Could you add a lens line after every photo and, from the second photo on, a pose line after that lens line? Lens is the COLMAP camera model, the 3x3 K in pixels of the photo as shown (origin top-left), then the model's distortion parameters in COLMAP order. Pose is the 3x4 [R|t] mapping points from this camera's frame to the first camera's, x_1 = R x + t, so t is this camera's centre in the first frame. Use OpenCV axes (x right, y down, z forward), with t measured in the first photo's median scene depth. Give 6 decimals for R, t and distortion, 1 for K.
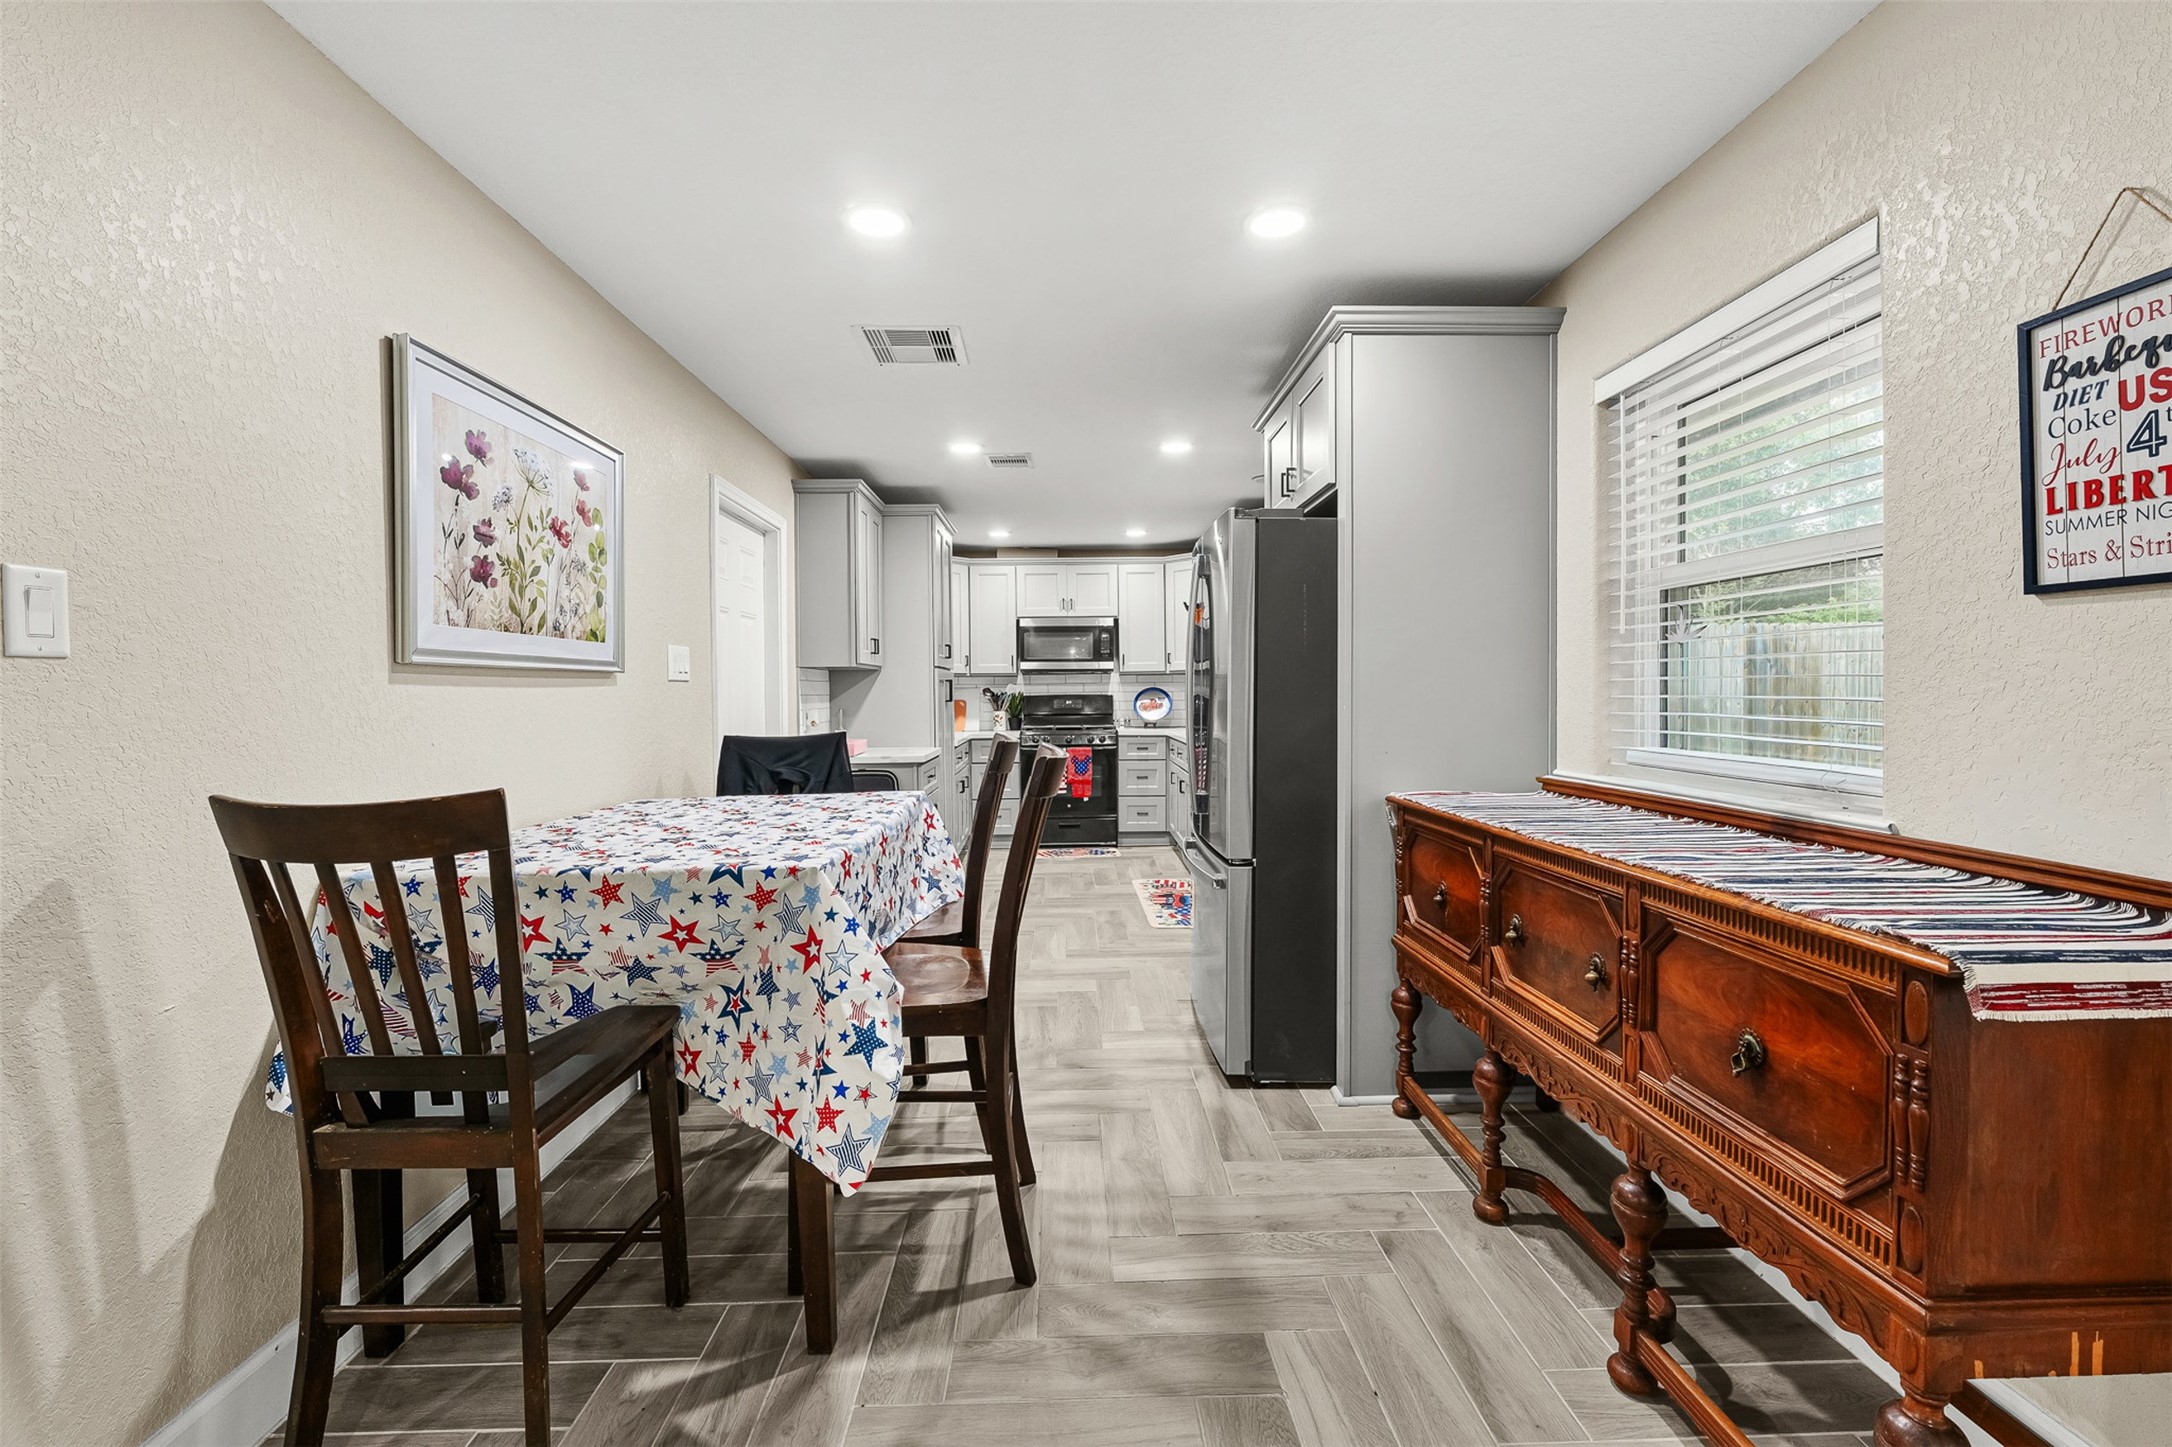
lens RADIAL K [[918.4, 0, 1077.2], [0, 918.4, 686.2], [0, 0, 1]] dist [-0.011728, 0.000082]
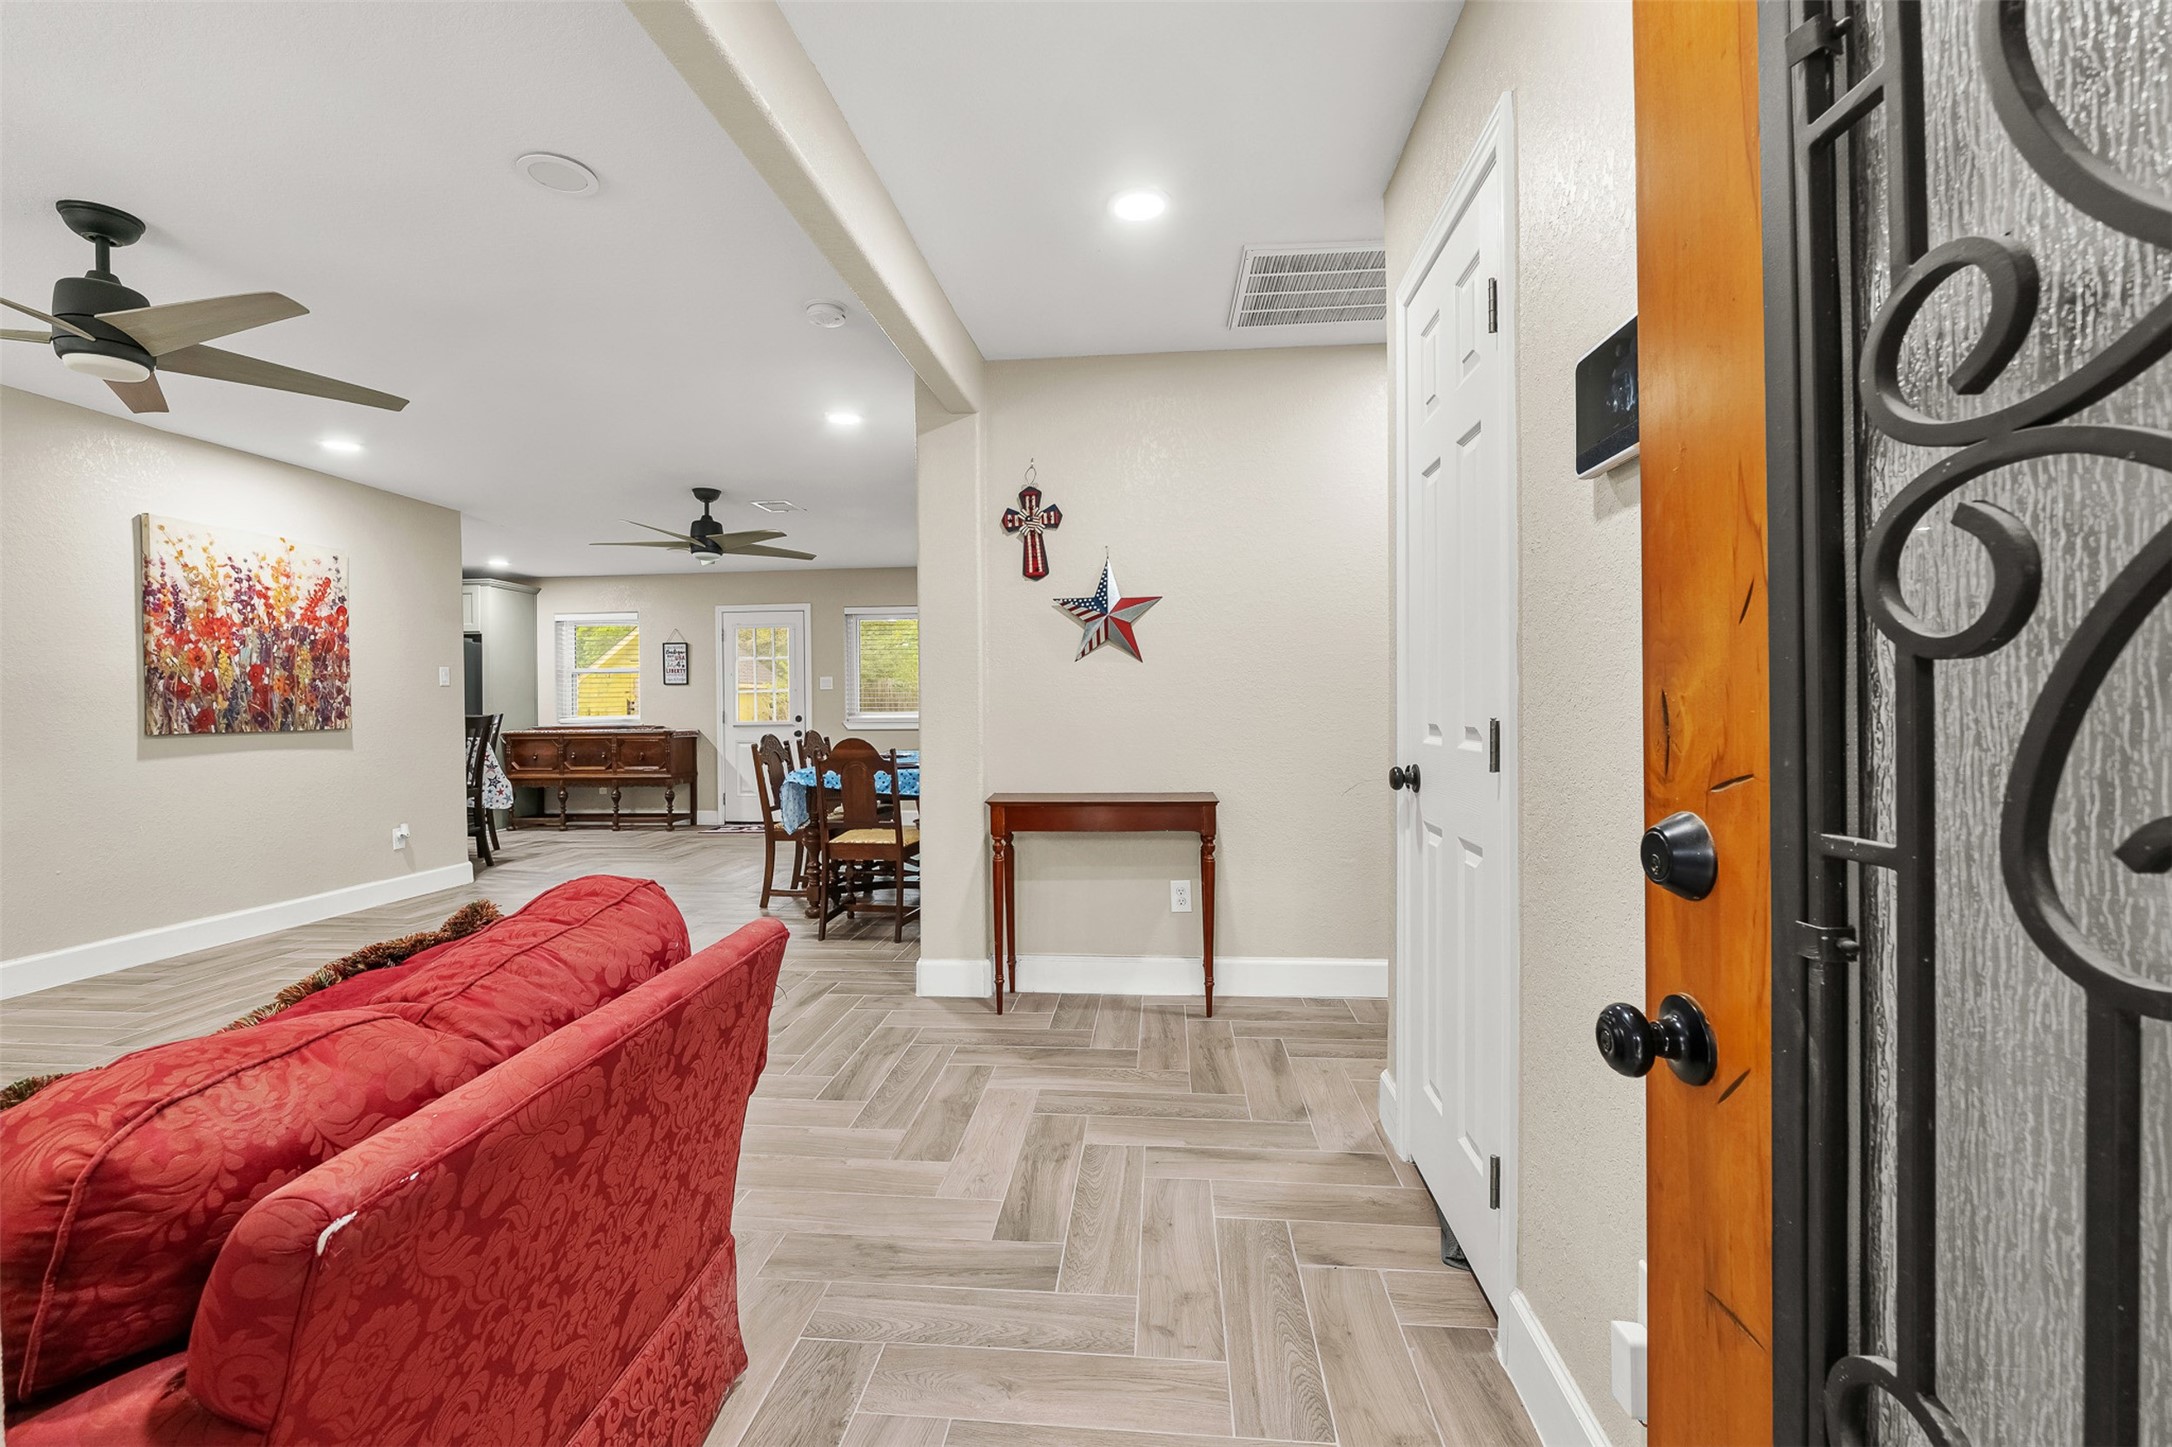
lens RADIAL K [[904.4, 0, 1085.5], [0, 904.4, 711.9], [0, 0, 1]] dist [-0.012061, -0.000155]
pose [[0.113211, -0.009142, 0.993529, -5.057002], [0.005861, 0.999946, 0.008533, 0.056041], [-0.993554, 0.004857, 0.113258, -2.745113]]
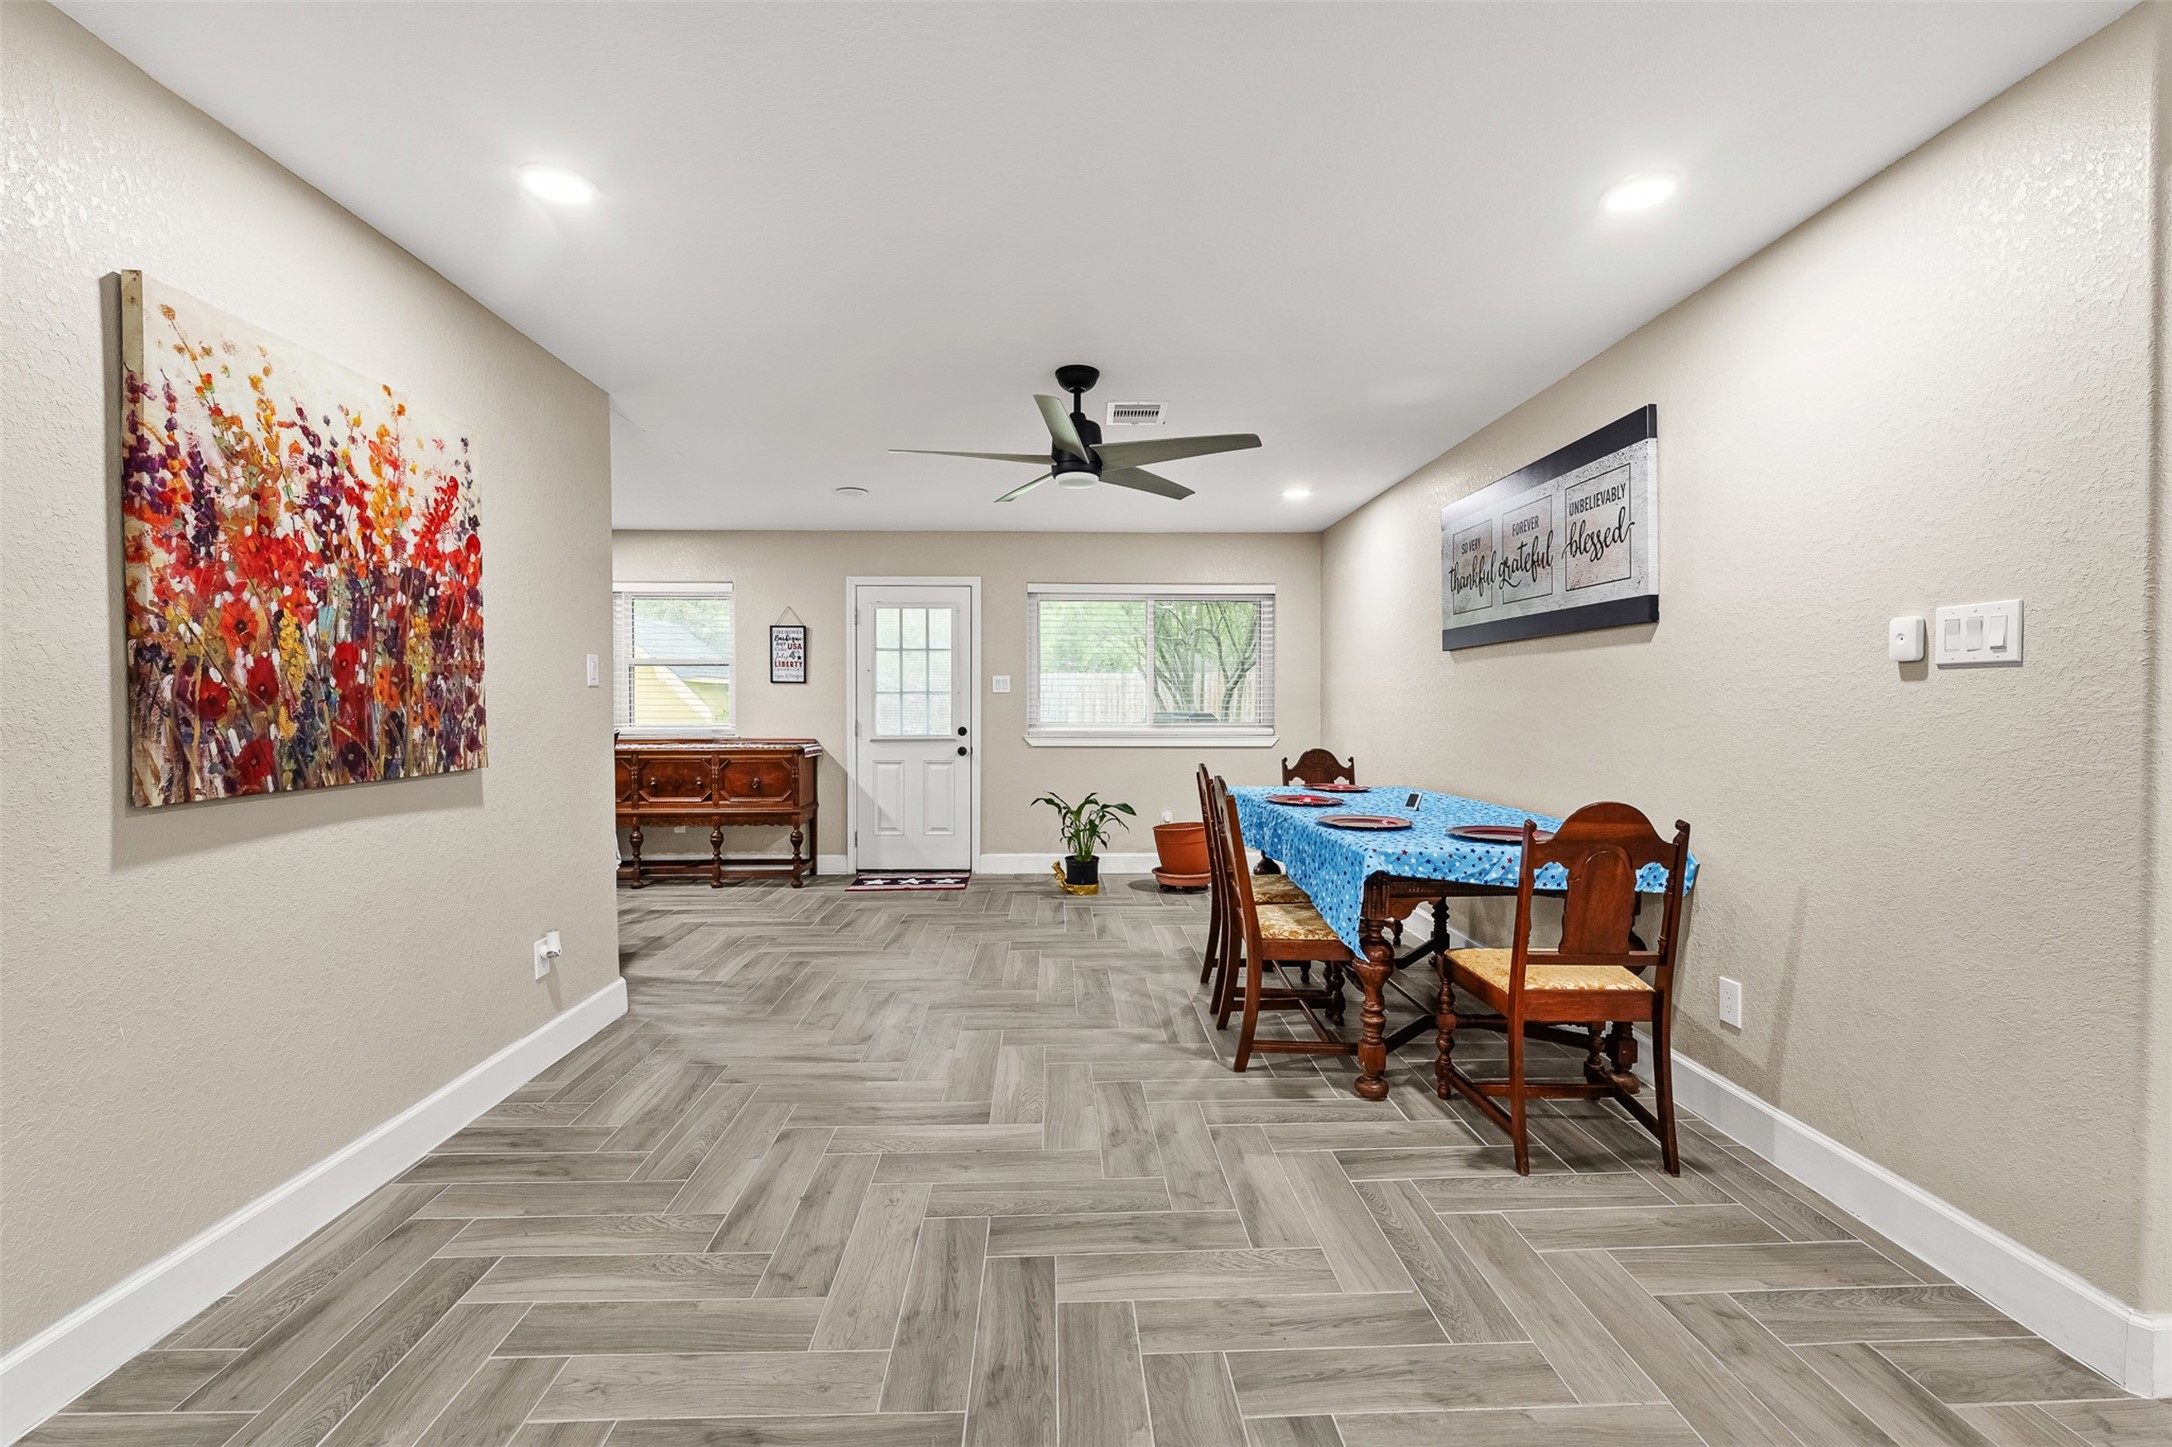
lens RADIAL K [[902.3, 0, 1080.4], [0, 902.3, 717.7], [0, 0, 1]] dist [-0.011794, -0.000036]
pose [[-0.008261, -0.018176, 0.999801, -3.690510], [-0.005233, 0.999822, 0.018133, -0.013334], [-0.999952, -0.005082, -0.008355, -0.587101]]
